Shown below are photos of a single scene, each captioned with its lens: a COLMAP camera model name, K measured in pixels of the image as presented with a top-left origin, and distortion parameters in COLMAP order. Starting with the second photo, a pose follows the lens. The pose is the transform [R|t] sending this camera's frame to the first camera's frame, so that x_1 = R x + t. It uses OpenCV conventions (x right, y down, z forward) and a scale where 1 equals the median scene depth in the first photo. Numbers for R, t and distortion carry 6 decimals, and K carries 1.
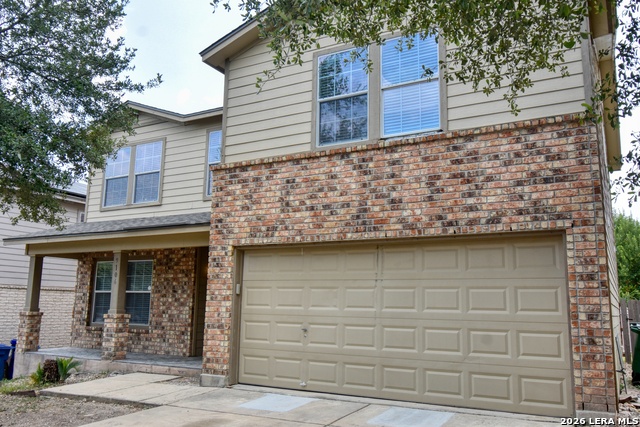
lens RADIAL K [[542.4, 0, 320.1], [0, 542.4, 213.2], [0, 0, 1]] dist [0.002946, -0.001406]
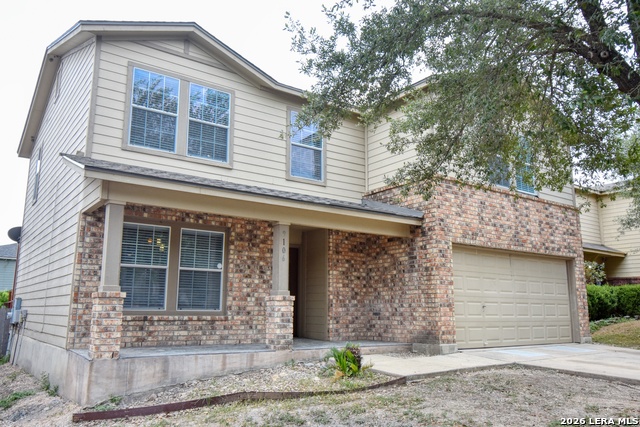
lens RADIAL K [[506.4, 0, 320.1], [0, 506.4, 214.6], [0, 0, 1]] dist [0.003465, -0.001142]
pose [[0.417400, 0.154388, 0.895512, -1.407547], [-0.156095, 0.982996, -0.096714, 0.165122], [-0.895216, -0.099417, 0.434402, 0.792096]]
